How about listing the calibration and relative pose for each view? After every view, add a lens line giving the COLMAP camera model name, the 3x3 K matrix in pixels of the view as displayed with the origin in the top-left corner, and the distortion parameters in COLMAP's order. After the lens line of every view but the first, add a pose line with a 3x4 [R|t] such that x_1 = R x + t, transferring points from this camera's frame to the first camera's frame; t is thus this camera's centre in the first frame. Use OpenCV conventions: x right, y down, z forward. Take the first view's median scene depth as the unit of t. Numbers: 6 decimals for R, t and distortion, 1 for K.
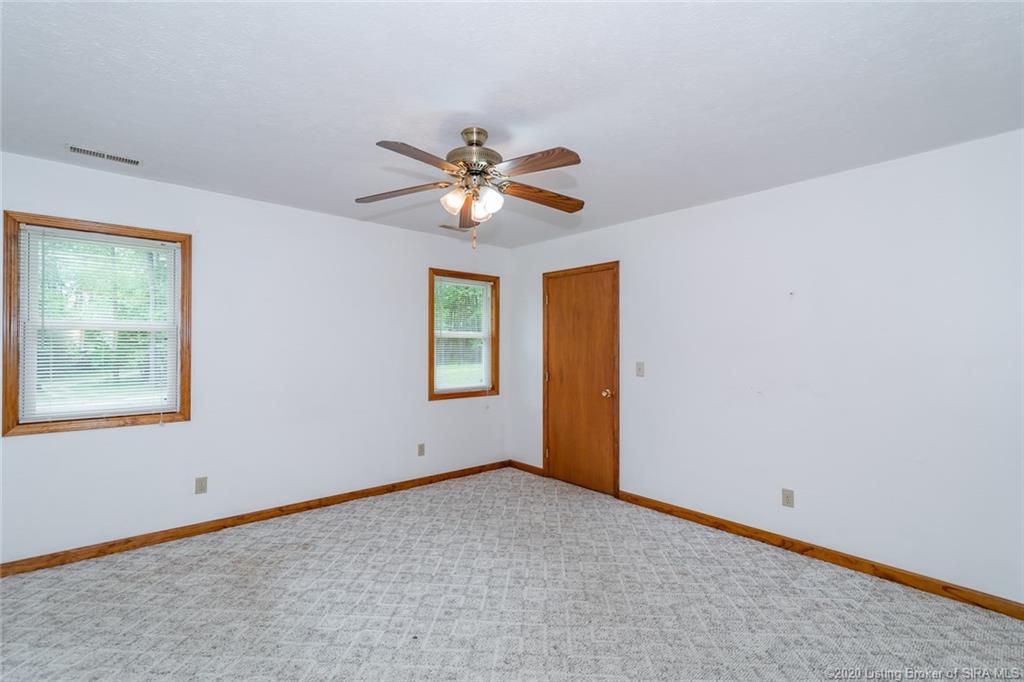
lens RADIAL K [[458.4, 0, 494.4], [0, 458.4, 343.0], [0, 0, 1]] dist [0.001971, 0.001076]
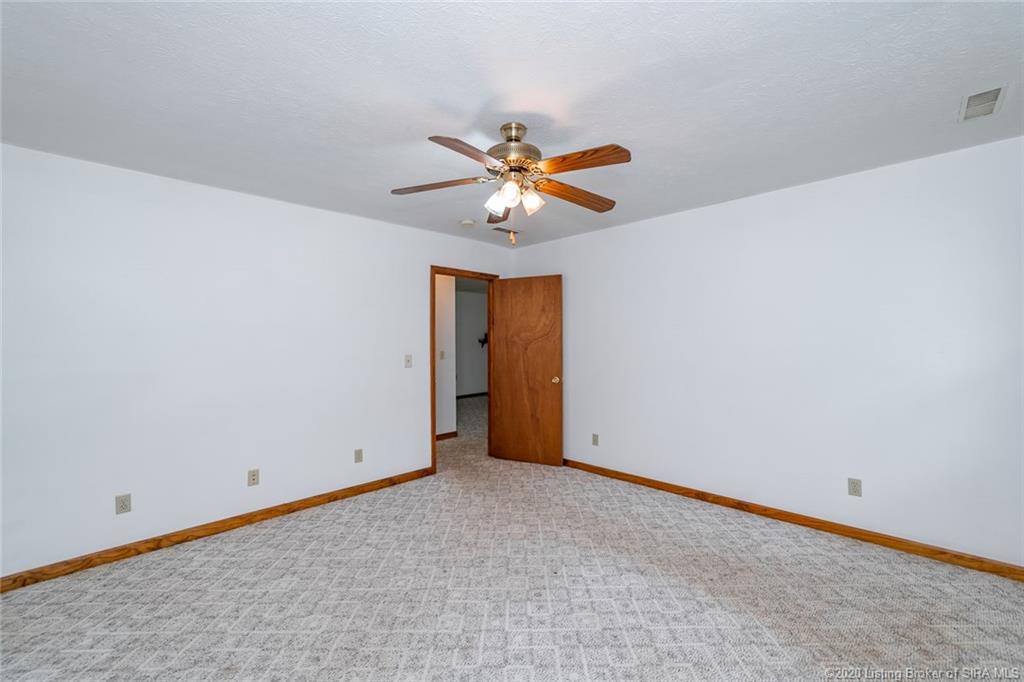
lens RADIAL K [[426.0, 0, 524.4], [0, 426.0, 334.3], [0, 0, 1]] dist [0.000995, 0.000632]
pose [[-0.991574, 0.000420, -0.129544, 0.038751], [0.002714, 0.999843, -0.017532, 0.004057], [0.129516, -0.017736, -0.991419, 1.328421]]
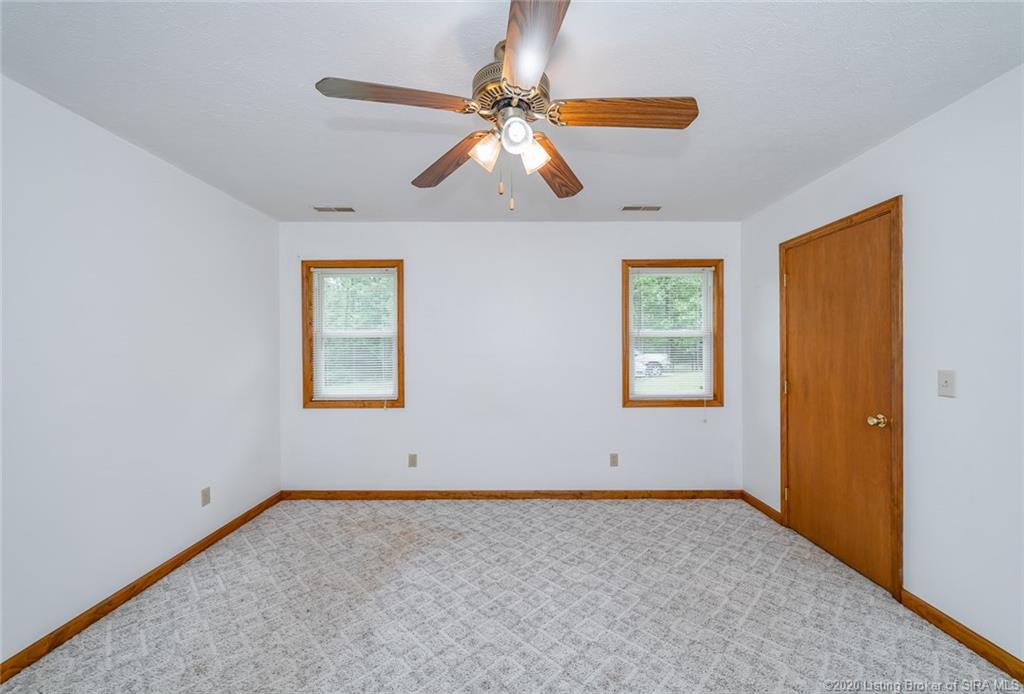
lens RADIAL K [[393.7, 0, 511.9], [0, 393.7, 350.9], [0, 0, 1]] dist [-0.006553, 0.001187]
pose [[0.768056, -0.005425, -0.640360, 0.245229], [0.012973, 0.999891, 0.007089, 0.009015], [0.640251, -0.013753, 0.768042, 0.350156]]
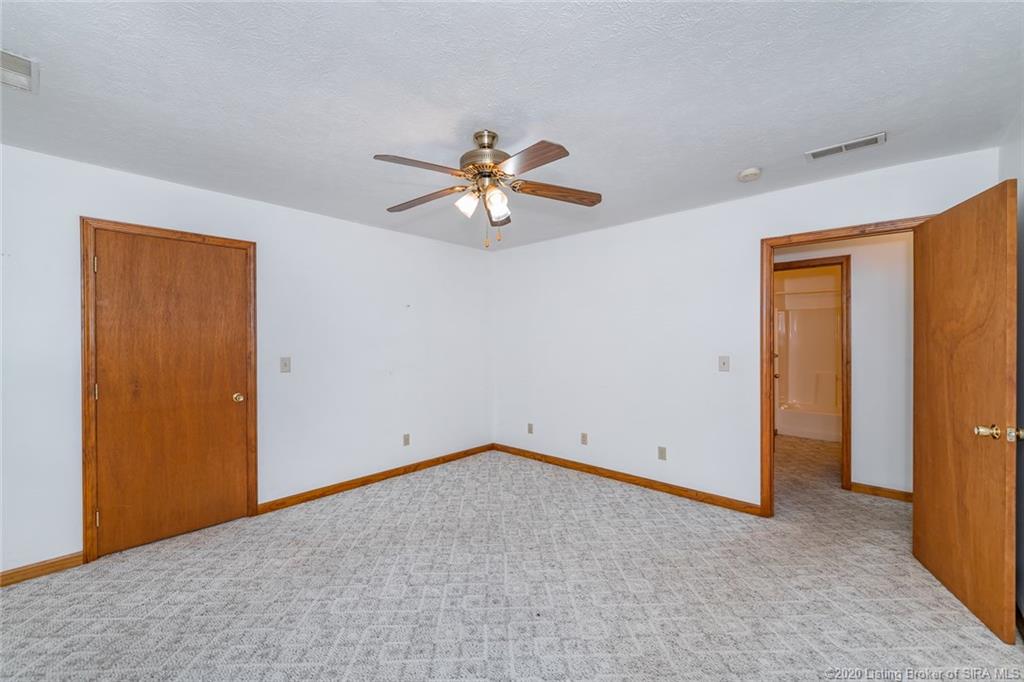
lens RADIAL K [[426.0, 0, 509.4], [0, 426.0, 337.7], [0, 0, 1]] dist [0.000995, 0.000632]
pose [[-0.134820, 0.004769, 0.990859, -0.702576], [-0.003945, 0.999978, -0.005350, 0.004212], [-0.990862, -0.004630, -0.134799, 0.738834]]
